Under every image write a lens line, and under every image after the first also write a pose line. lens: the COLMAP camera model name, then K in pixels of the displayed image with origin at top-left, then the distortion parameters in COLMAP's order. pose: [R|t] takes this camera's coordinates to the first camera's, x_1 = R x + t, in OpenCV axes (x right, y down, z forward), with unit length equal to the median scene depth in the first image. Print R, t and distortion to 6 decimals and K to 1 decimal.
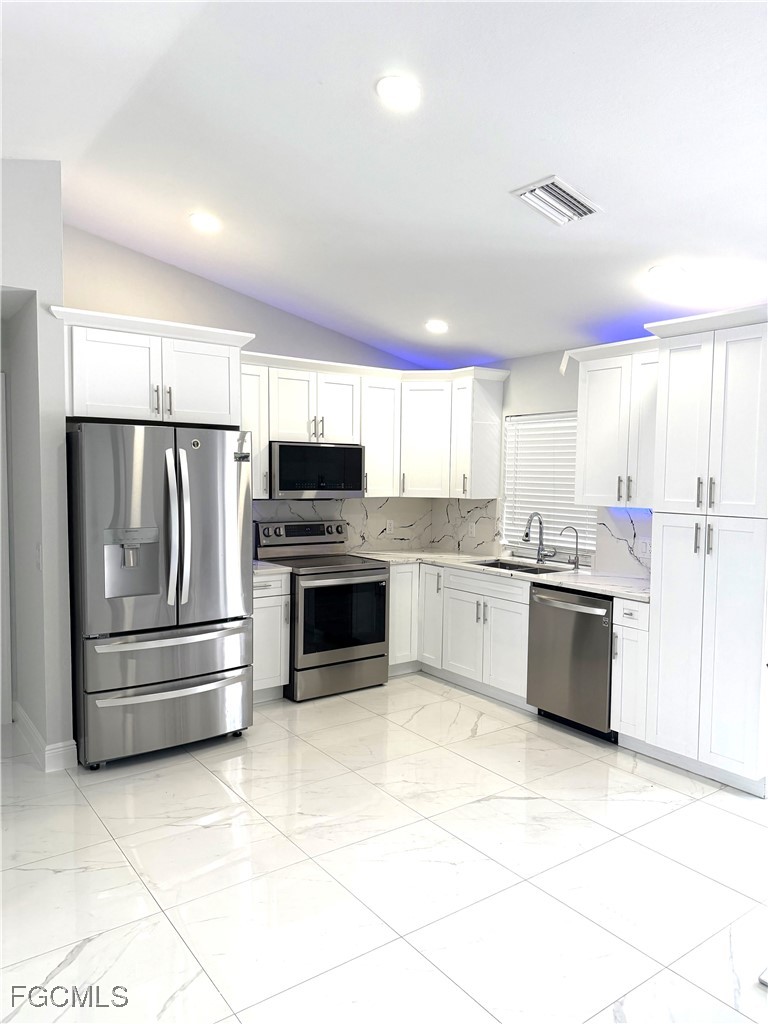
lens RADIAL K [[719.8, 0, 386.9], [0, 719.8, 512.9], [0, 0, 1]] dist [0.040511, -0.056882]
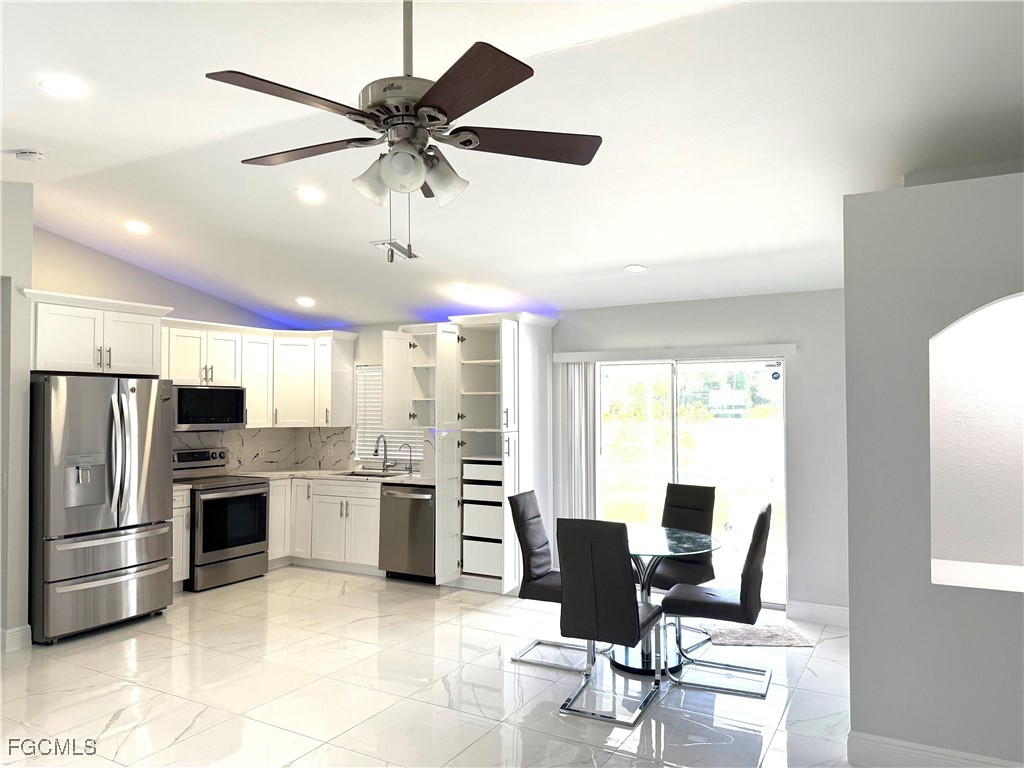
lens RADIAL K [[719.8, 0, 517.0], [0, 719.8, 385.7], [0, 0, 1]] dist [0.040511, -0.056882]
pose [[0.913306, -0.002171, 0.407267, -0.128216], [0.035456, 0.996613, -0.074198, 0.017081], [-0.405727, 0.082205, 0.910290, -0.407172]]
